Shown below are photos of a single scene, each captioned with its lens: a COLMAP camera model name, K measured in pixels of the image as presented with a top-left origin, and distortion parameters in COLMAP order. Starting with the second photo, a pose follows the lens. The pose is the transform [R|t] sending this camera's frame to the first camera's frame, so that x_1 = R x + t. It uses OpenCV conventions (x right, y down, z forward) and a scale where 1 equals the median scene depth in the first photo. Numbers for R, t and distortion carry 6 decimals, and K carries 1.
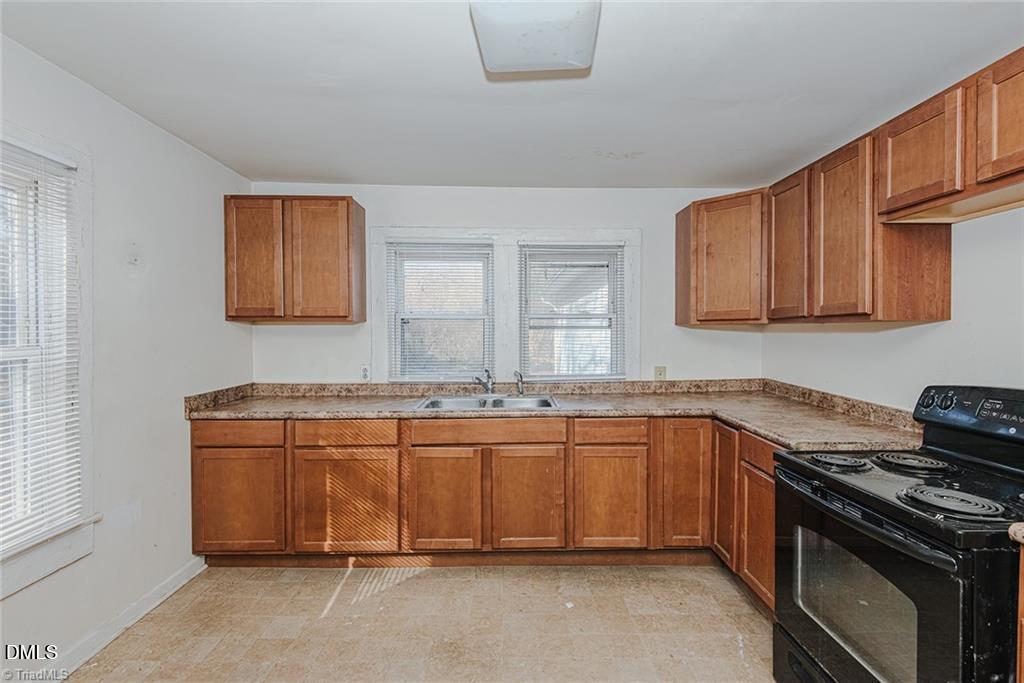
lens RADIAL K [[470.9, 0, 532.0], [0, 470.9, 337.5], [0, 0, 1]] dist [0.017054, -0.010622]
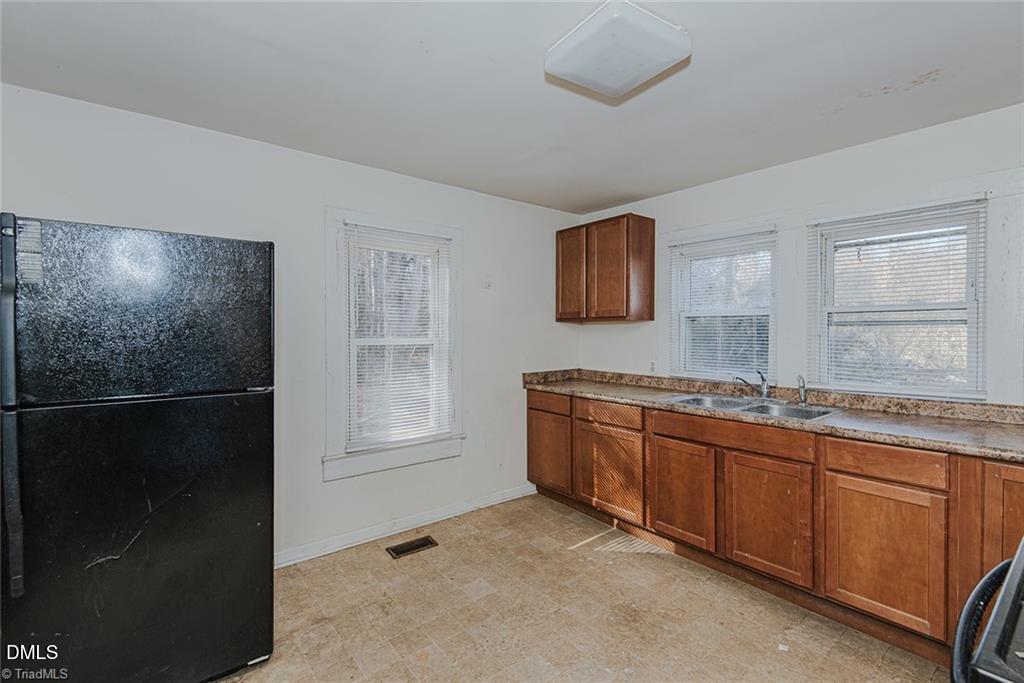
lens RADIAL K [[470.9, 0, 509.6], [0, 470.9, 339.8], [0, 0, 1]] dist [0.017054, -0.010622]
pose [[0.589882, 0.014780, -0.807354, 0.421920], [-0.010219, 0.999889, 0.010839, 0.003776], [0.807425, 0.001857, 0.589967, 0.085096]]
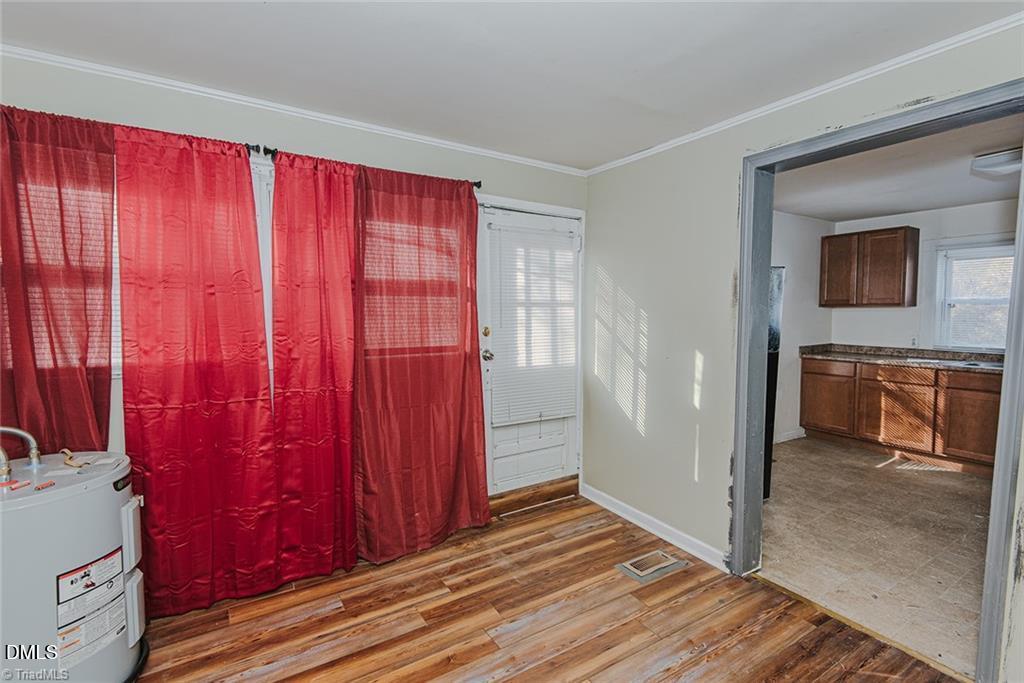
lens RADIAL K [[470.9, 0, 513.8], [0, 470.9, 338.2], [0, 0, 1]] dist [0.017054, -0.010622]
pose [[0.488586, 0.046774, -0.871261, 0.393297], [-0.007402, 0.998748, 0.049468, 0.002613], [0.872484, -0.017720, 0.488321, -0.979729]]
